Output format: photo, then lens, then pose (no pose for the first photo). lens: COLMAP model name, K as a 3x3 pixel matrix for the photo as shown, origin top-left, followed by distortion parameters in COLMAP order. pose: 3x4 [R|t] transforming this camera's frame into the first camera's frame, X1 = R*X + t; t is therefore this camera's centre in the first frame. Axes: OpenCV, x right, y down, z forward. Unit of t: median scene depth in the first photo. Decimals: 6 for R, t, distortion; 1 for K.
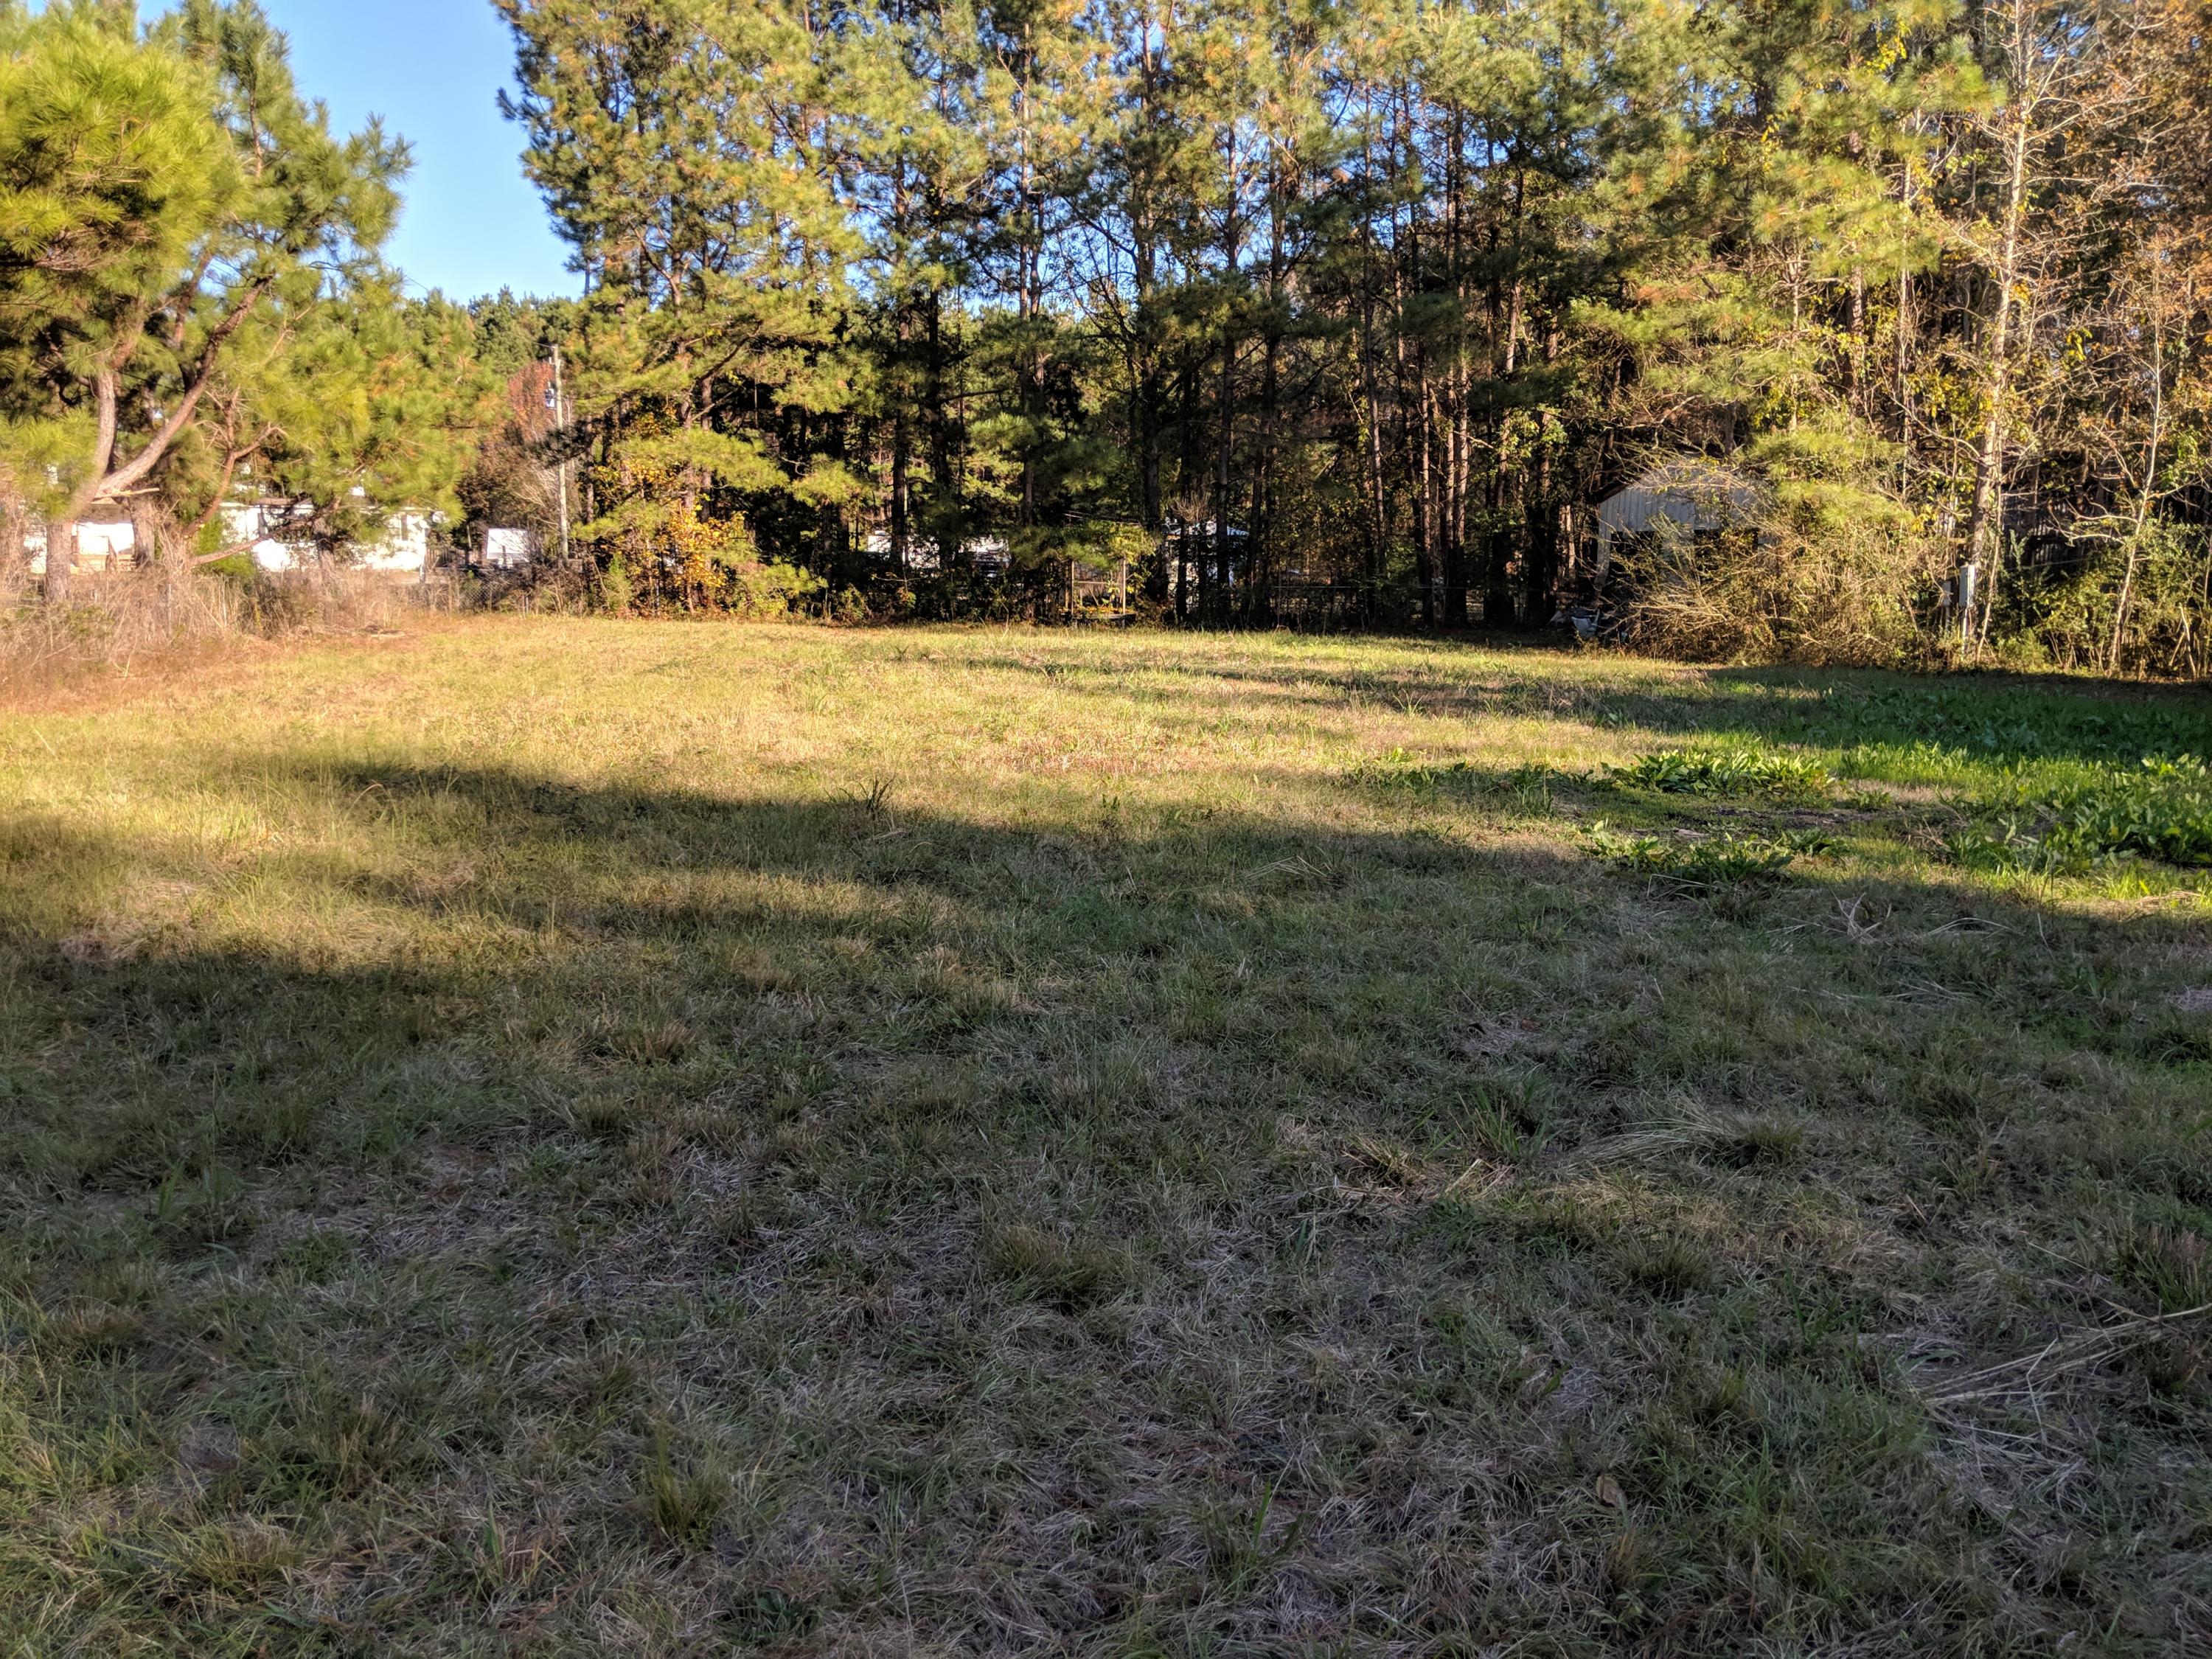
lens RADIAL K [[1791.3, 0, 1055.1], [0, 1791.3, 802.8], [0, 0, 1]] dist [0.069342, -0.069259]
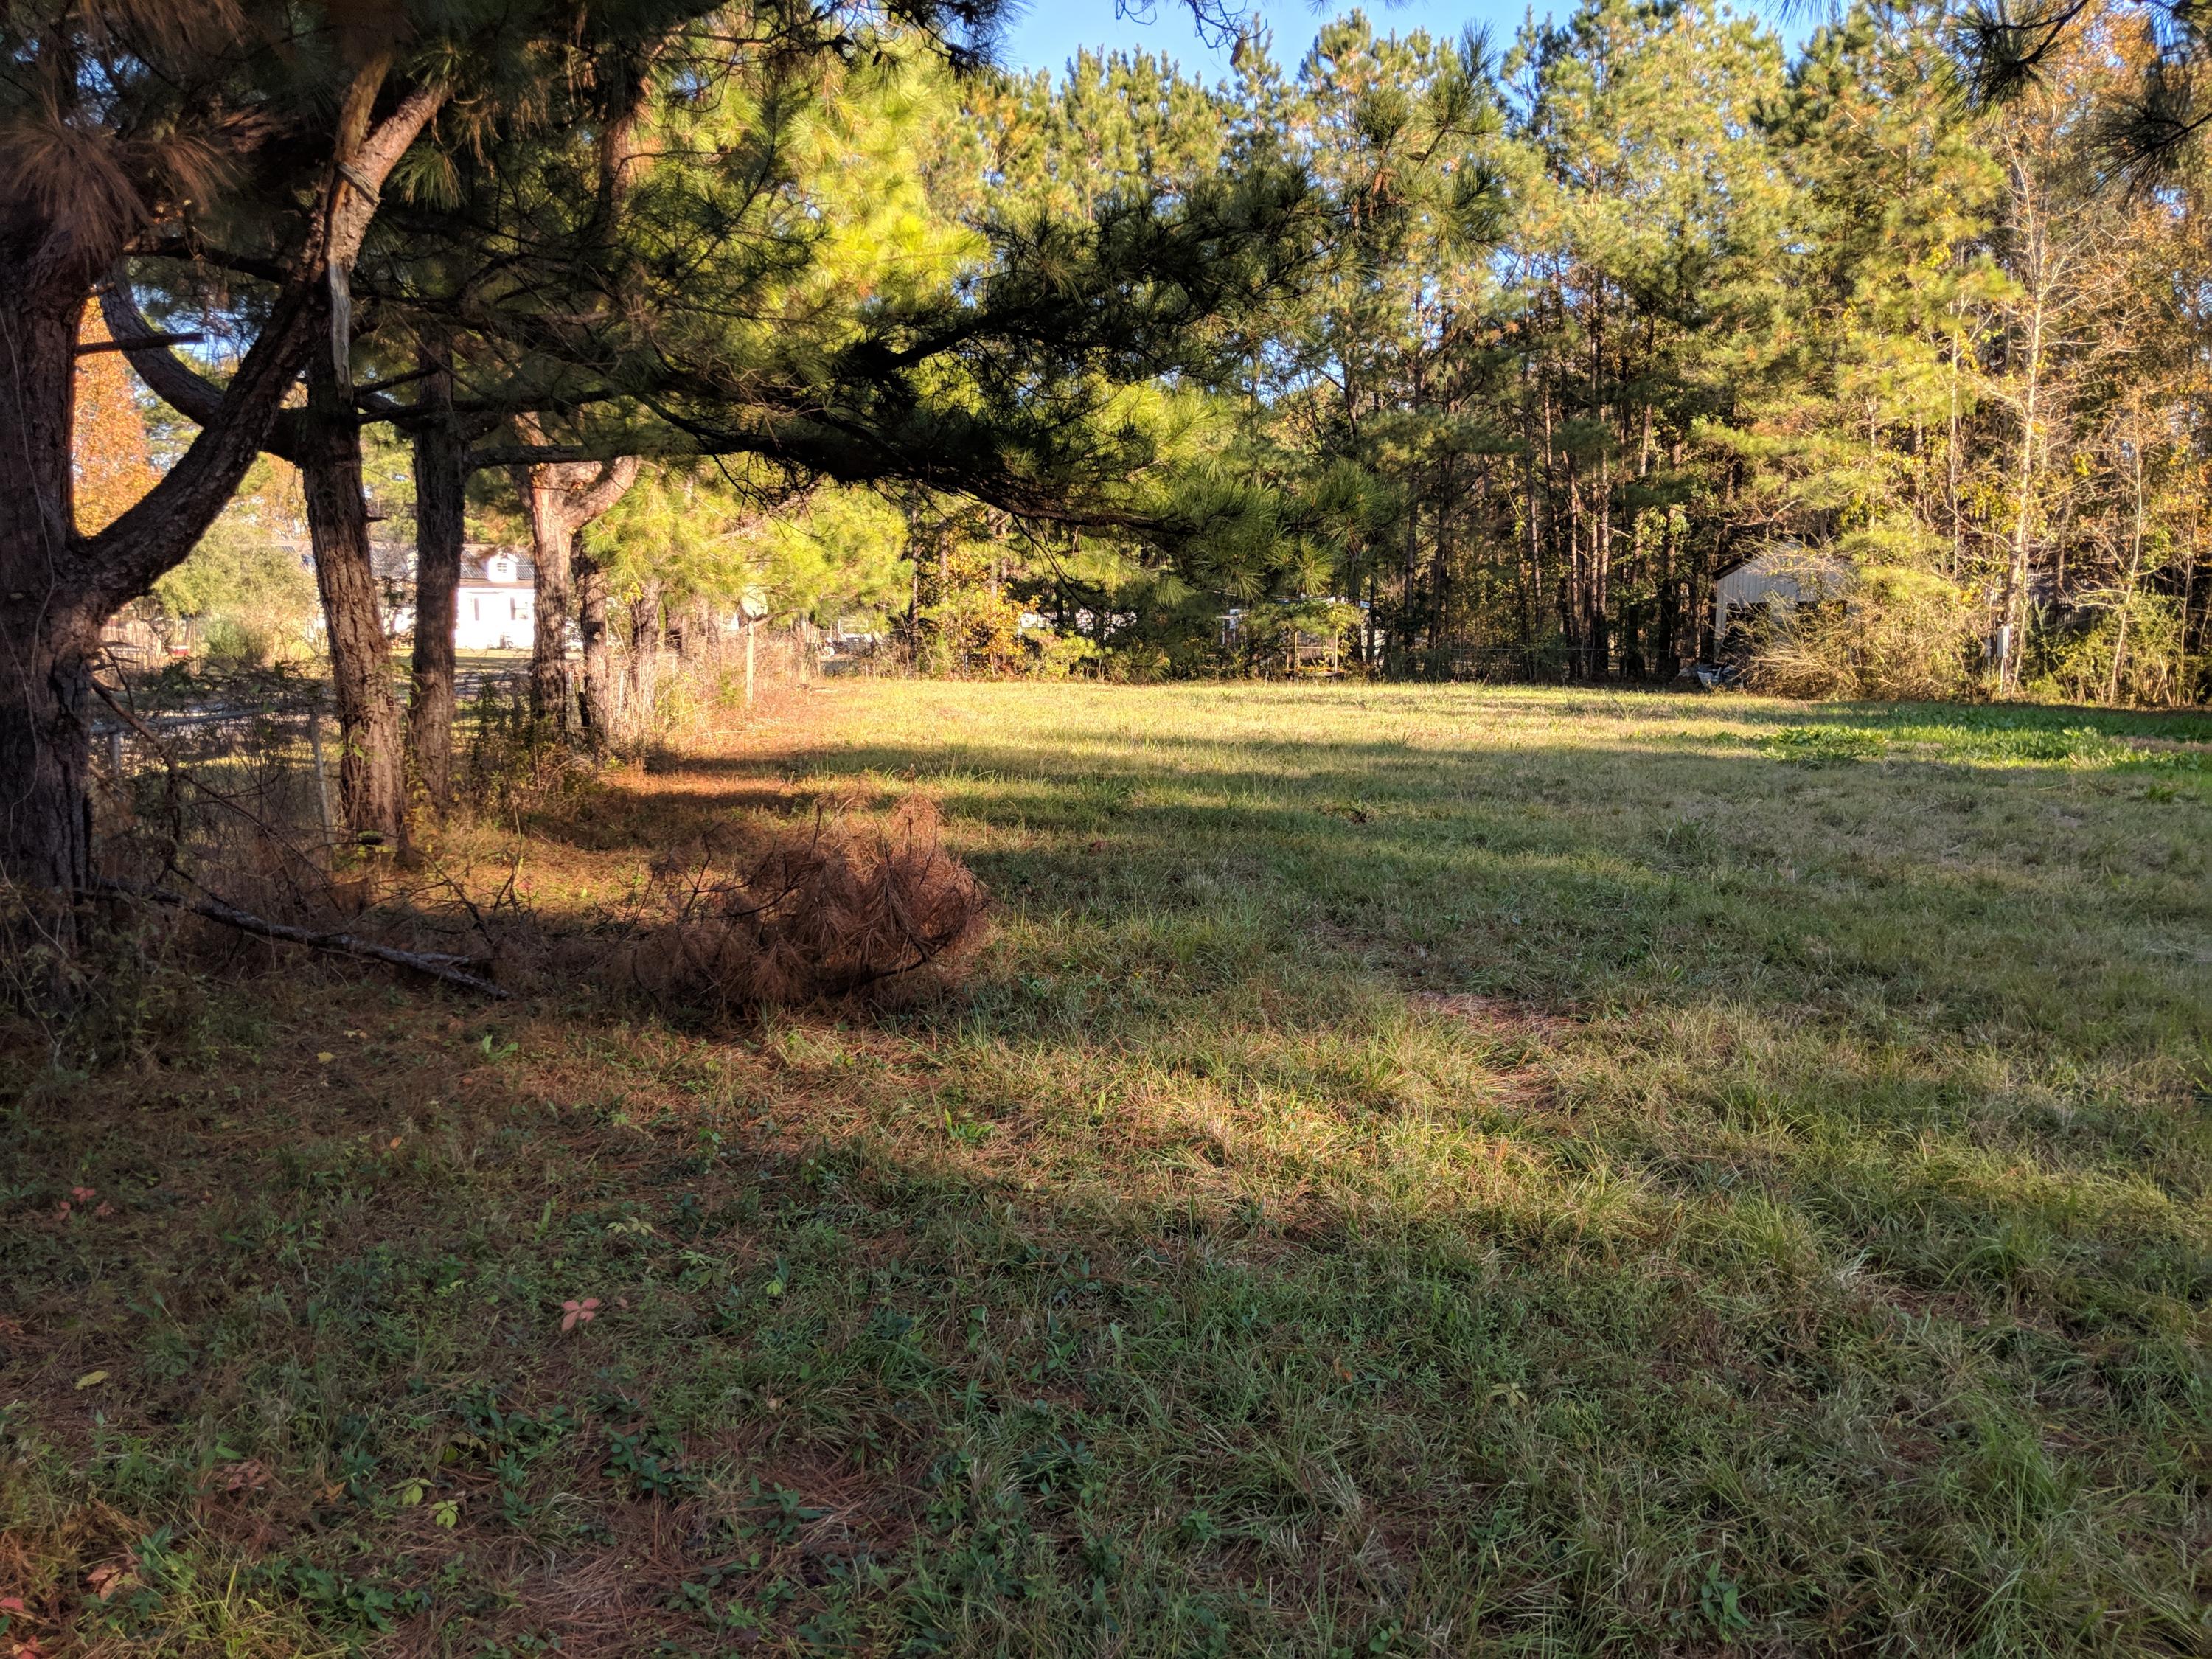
lens RADIAL K [[1791.3, 0, 1090.8], [0, 1791.3, 848.1], [0, 0, 1]] dist [0.069342, -0.069259]
pose [[0.999624, -0.005351, -0.026911, -0.137453], [0.004920, 0.999859, -0.016046, 0.051080], [0.026993, 0.015908, 0.999509, -0.357576]]
